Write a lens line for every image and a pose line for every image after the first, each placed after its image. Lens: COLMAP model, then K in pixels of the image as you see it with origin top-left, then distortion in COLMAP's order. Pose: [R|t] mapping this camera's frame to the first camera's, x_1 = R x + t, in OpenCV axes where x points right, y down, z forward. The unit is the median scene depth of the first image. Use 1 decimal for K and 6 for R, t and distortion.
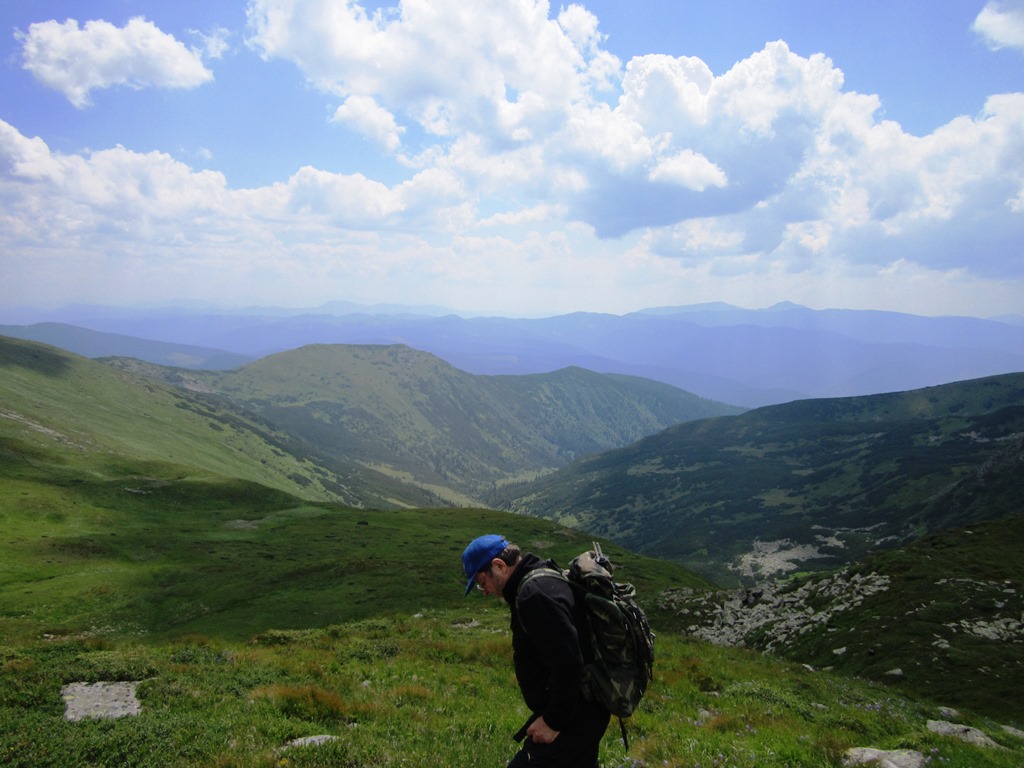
lens RADIAL K [[848.3, 0, 507.7], [0, 848.3, 390.1], [0, 0, 1]] dist [-0.043770, 0.009569]
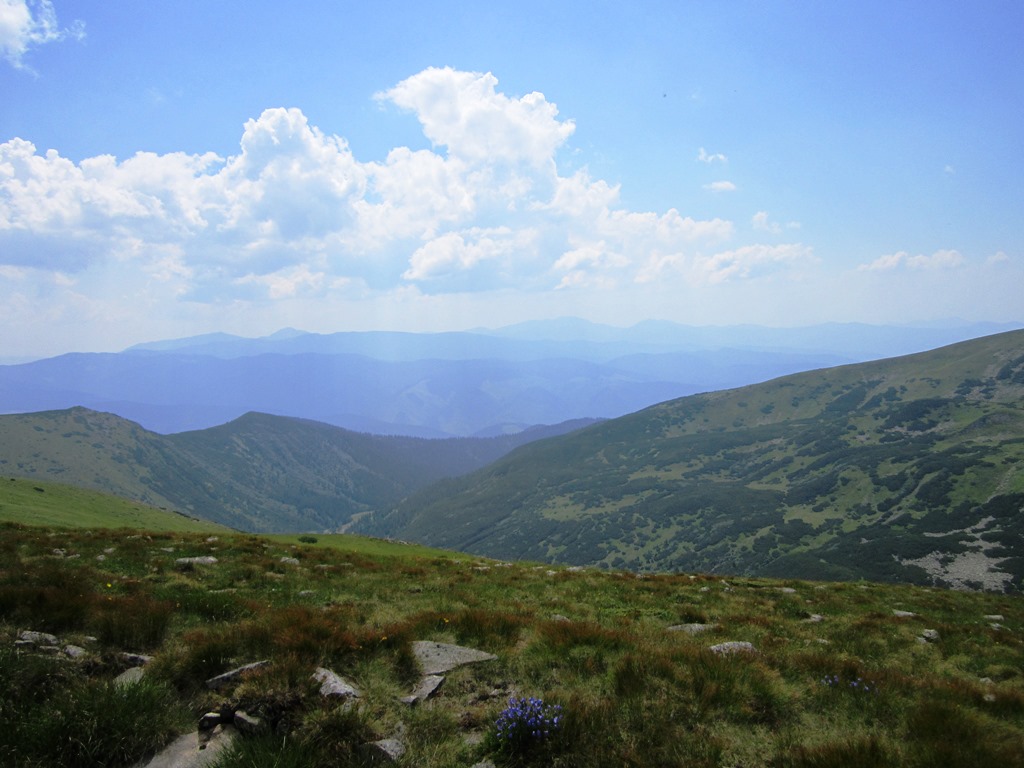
lens RADIAL K [[848.3, 0, 512.2], [0, 848.3, 379.2], [0, 0, 1]] dist [-0.043770, 0.009569]
pose [[0.823291, -0.086302, 0.561020, -0.243486], [0.111445, 0.993713, -0.010682, -0.029090], [-0.556571, 0.071317, 0.827733, 0.163732]]
